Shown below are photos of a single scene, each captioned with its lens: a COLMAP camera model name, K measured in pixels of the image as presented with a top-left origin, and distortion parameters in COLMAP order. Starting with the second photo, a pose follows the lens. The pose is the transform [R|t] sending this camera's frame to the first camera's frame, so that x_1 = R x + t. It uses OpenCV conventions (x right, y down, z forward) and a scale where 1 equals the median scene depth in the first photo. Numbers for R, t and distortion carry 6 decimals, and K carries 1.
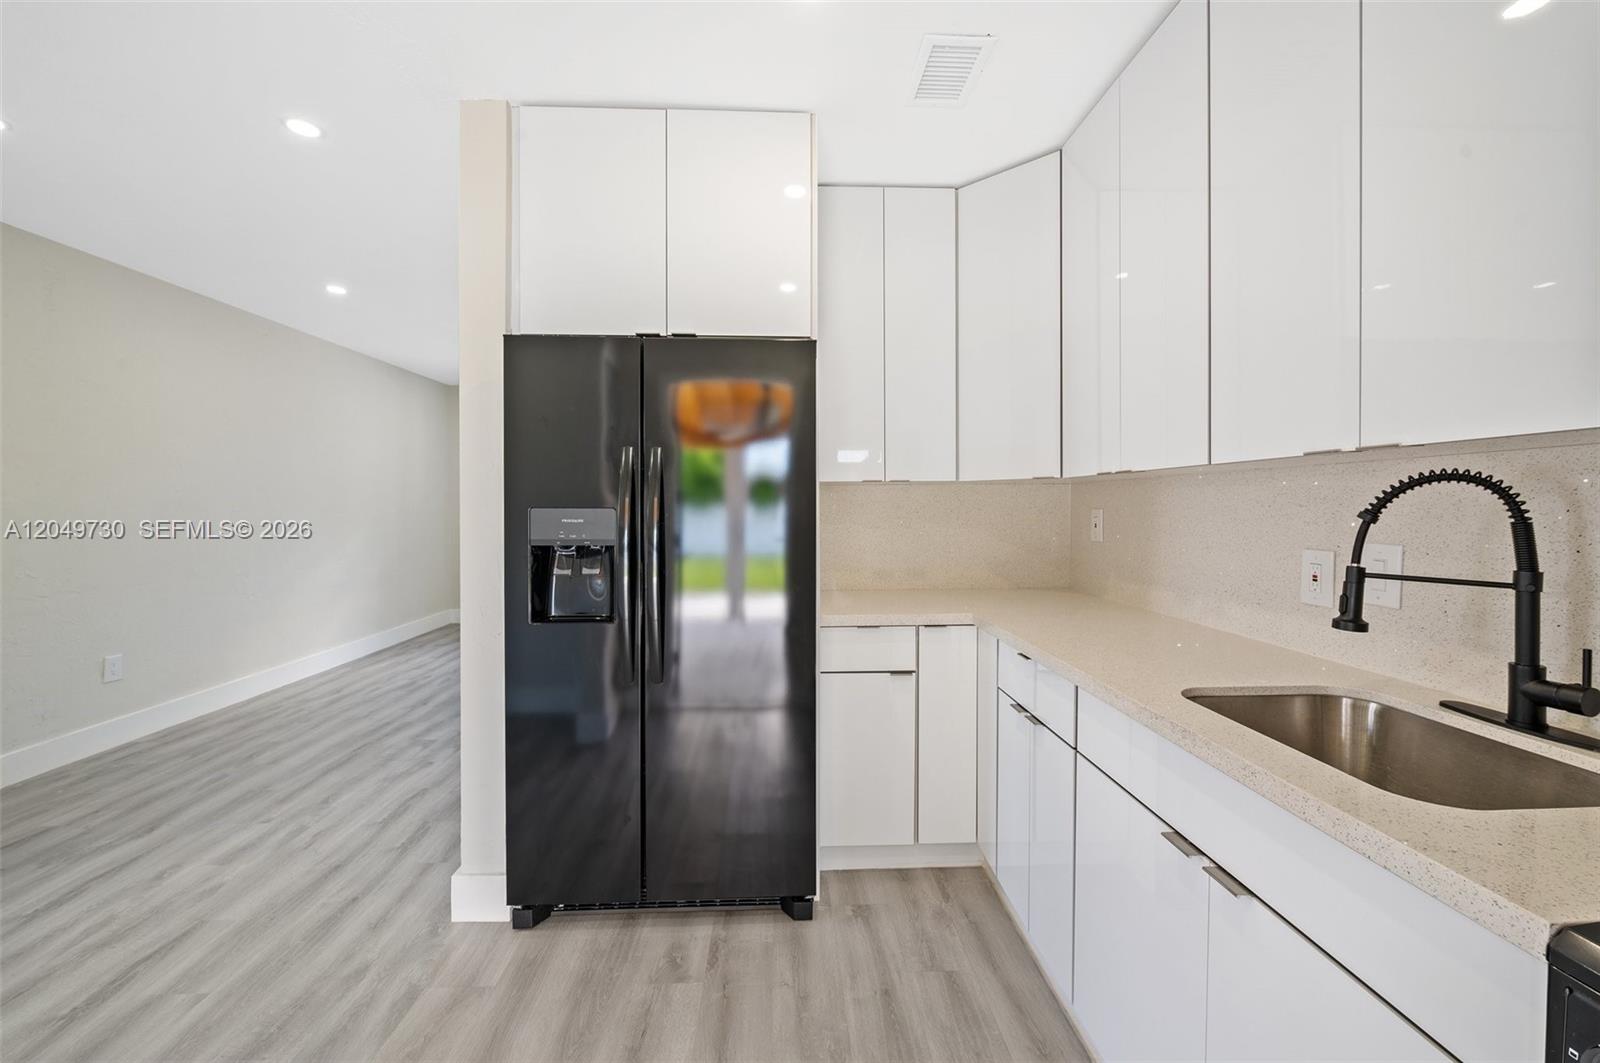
lens RADIAL K [[652.4, 0, 814.8], [0, 652.4, 517.6], [0, 0, 1]] dist [-0.002766, -0.000225]
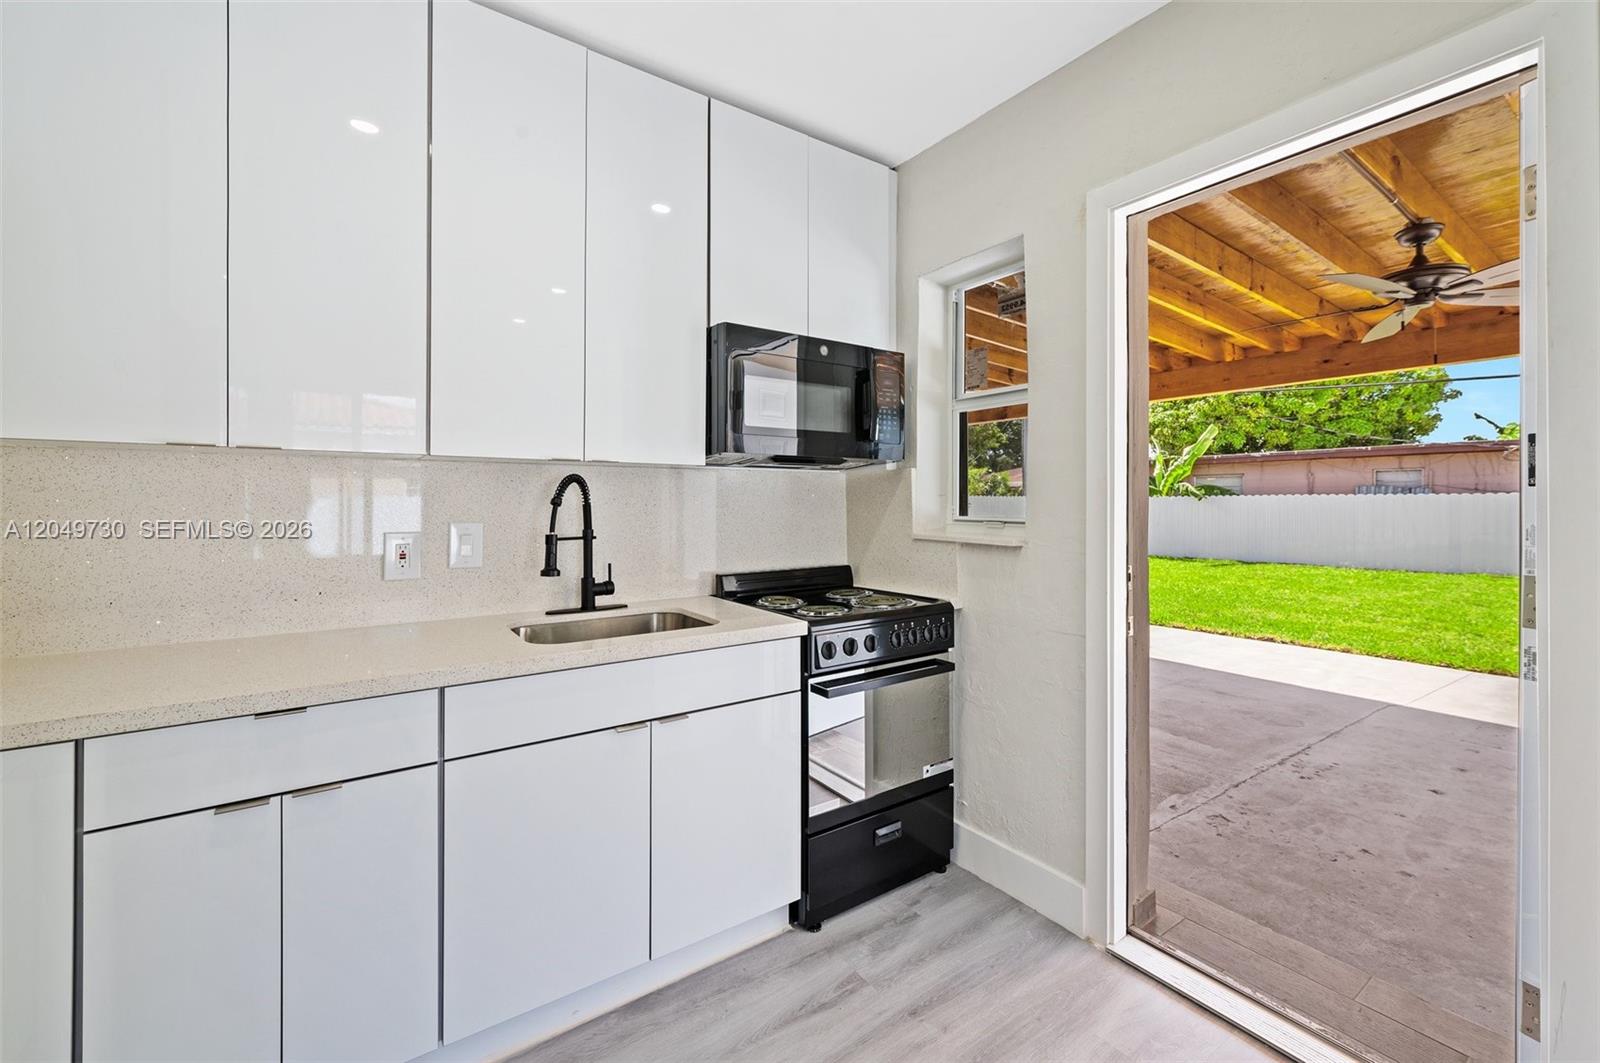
lens RADIAL K [[658.3, 0, 808.0], [0, 658.3, 509.7], [0, 0, 1]] dist [0.002658, -0.000046]
pose [[-0.548637, -0.010085, 0.836000, -0.559977], [0.014176, 0.999671, 0.021363, -0.005559], [-0.835940, 0.023571, -0.548314, 0.948186]]
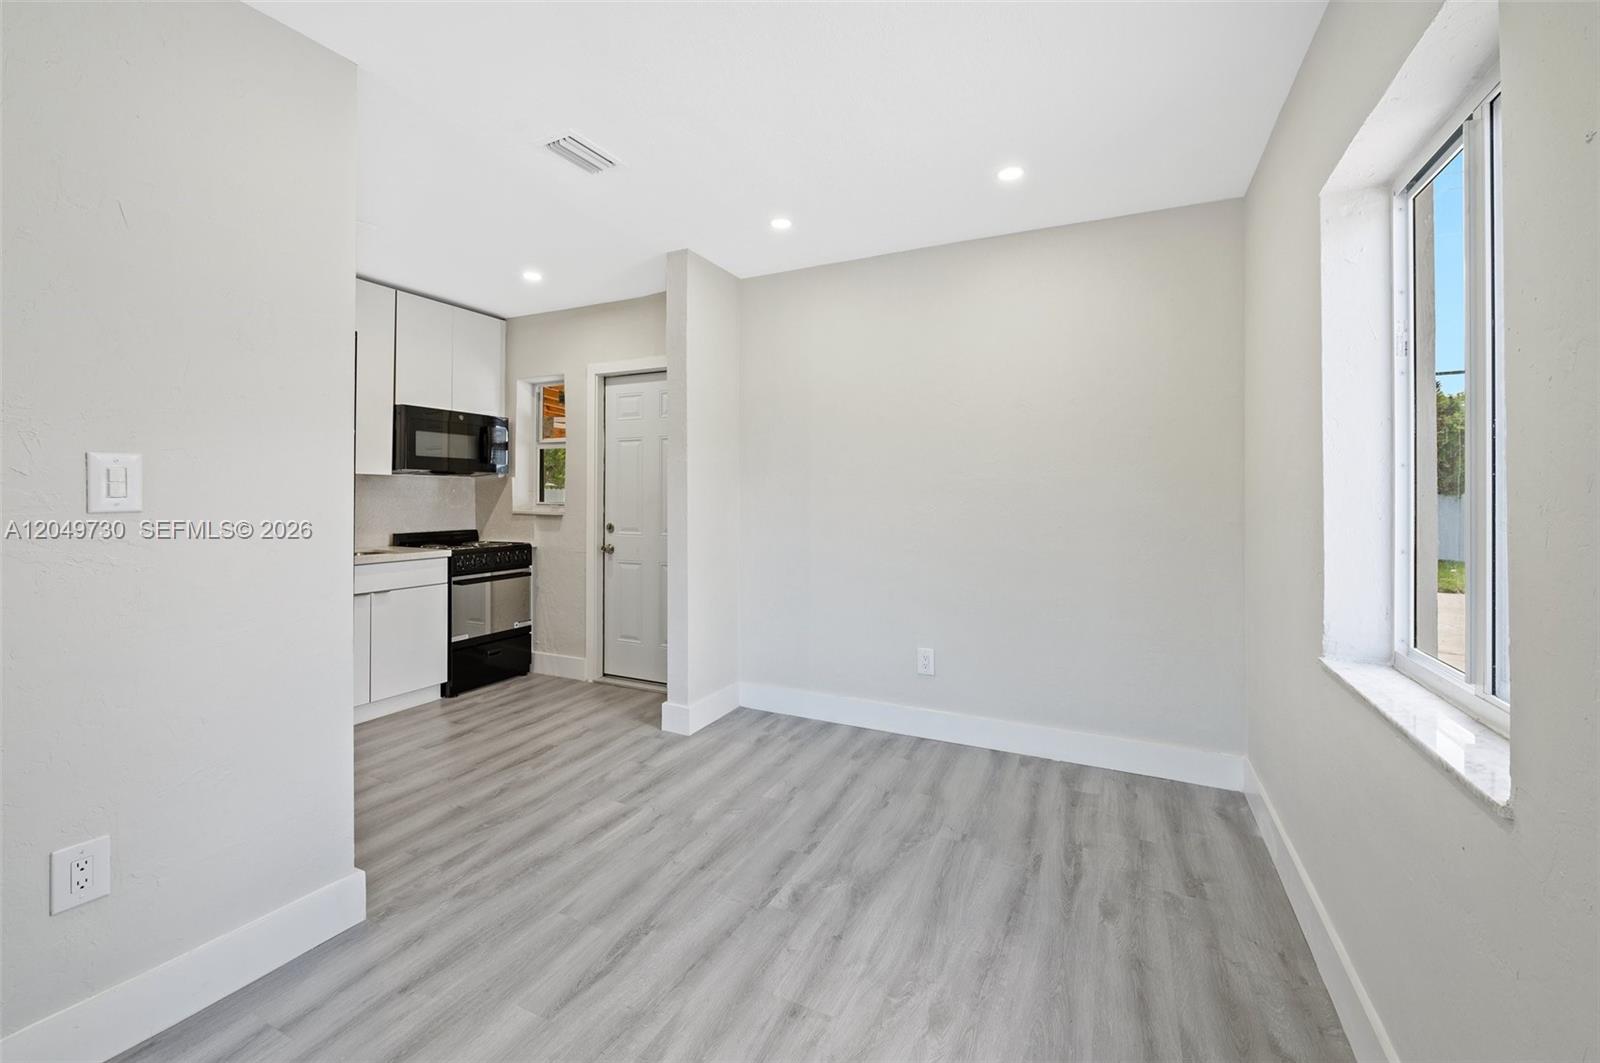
lens RADIAL K [[652.4, 0, 805.7], [0, 652.4, 491.7], [0, 0, 1]] dist [-0.002766, -0.000225]
pose [[-0.883785, 0.000660, 0.467893, -1.899141], [0.005202, 0.999951, 0.008415, -0.017972], [-0.467864, 0.009871, -0.883745, 1.847505]]
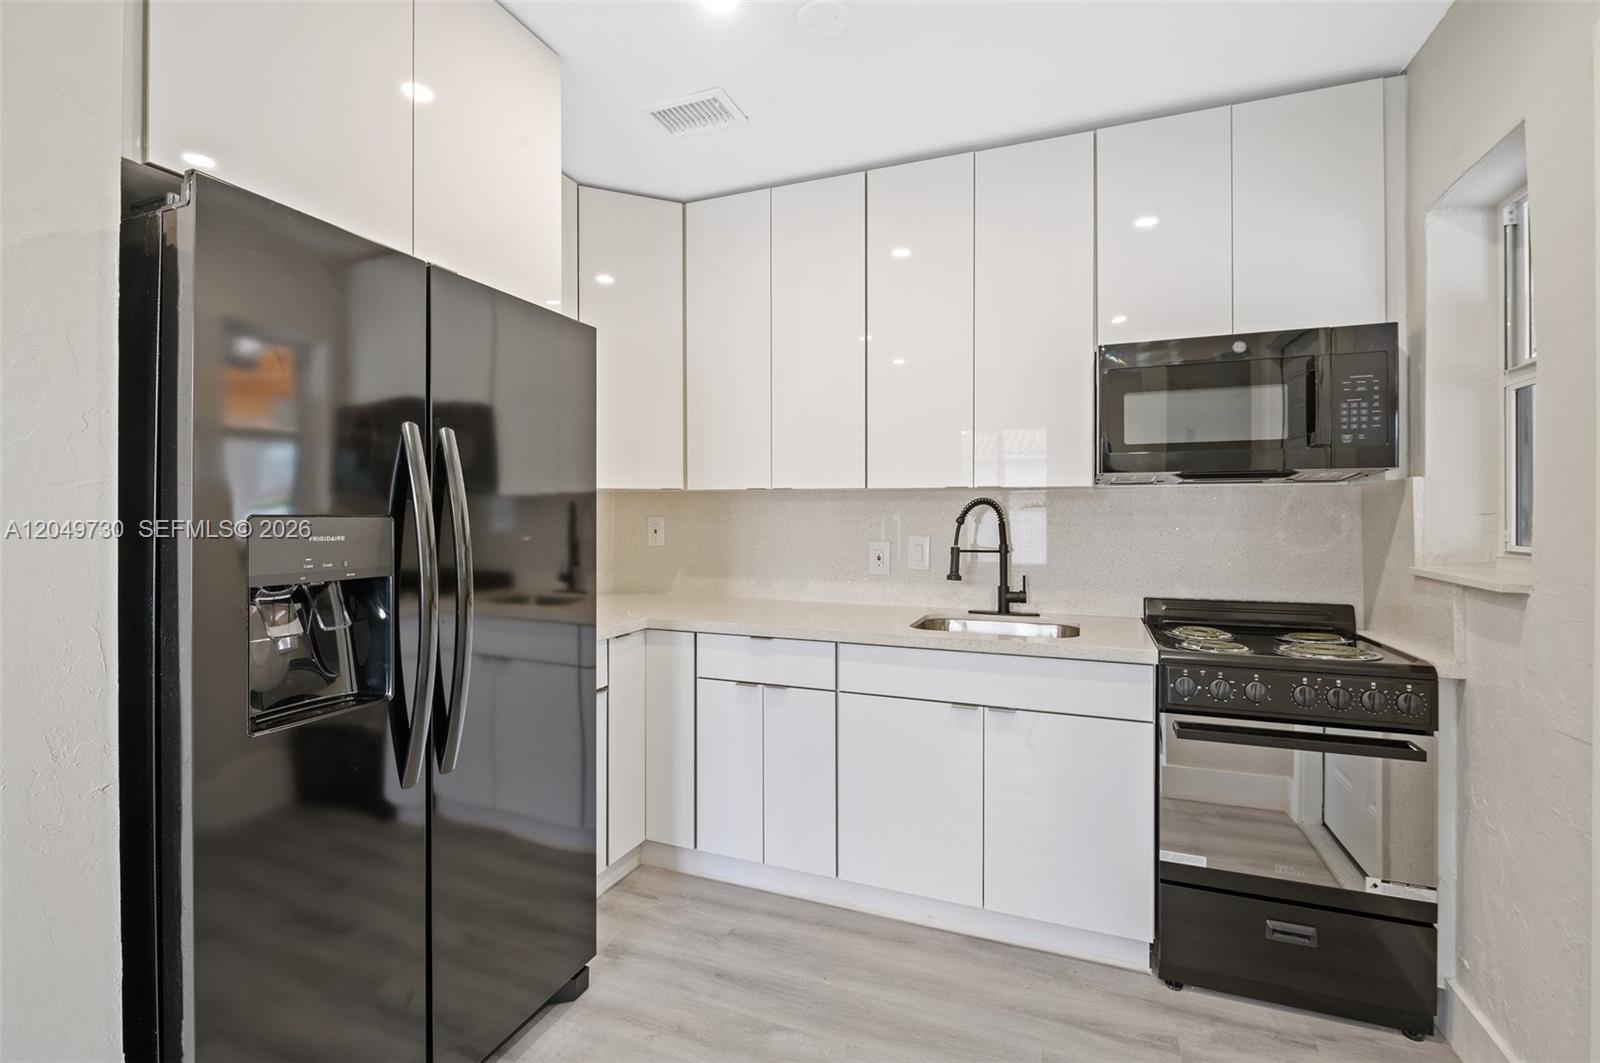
lens RADIAL K [[704.3, 0, 820.8], [0, 704.3, 519.0], [0, 0, 1]] dist [-0.011148, 0.000329]
pose [[0.388198, -0.004229, 0.921566, -0.867984], [0.013423, 0.999909, -0.001066, -0.007383], [-0.921478, 0.012784, 0.388219, 0.395621]]
